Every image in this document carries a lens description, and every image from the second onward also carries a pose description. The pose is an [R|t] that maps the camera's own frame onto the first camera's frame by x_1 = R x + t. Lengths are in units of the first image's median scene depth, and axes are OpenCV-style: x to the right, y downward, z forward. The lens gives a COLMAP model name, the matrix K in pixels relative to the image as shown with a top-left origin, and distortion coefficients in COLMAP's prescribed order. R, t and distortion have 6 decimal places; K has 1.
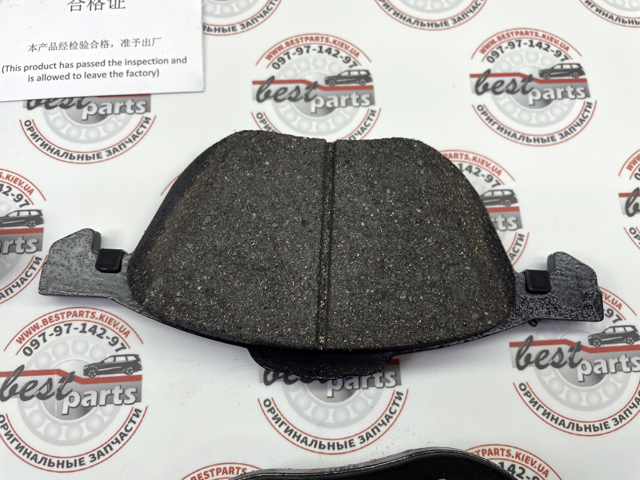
lens RADIAL K [[511.4, 0, 327.9], [0, 511.4, 236.7], [0, 0, 1]] dist [0.057116, -0.109953]
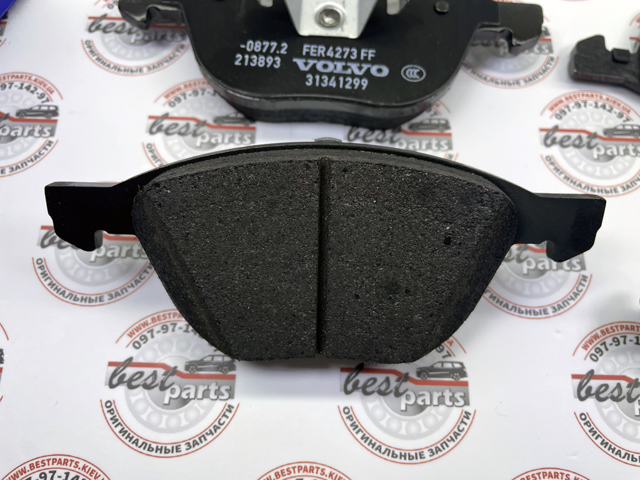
lens RADIAL K [[511.4, 0, 327.9], [0, 511.4, 236.7], [0, 0, 1]] dist [0.057116, -0.109953]
pose [[0.996314, 0.071269, -0.047738, -0.899555], [-0.074734, 0.994362, -0.075230, 0.557540], [0.042107, 0.078520, 0.996023, -0.274560]]
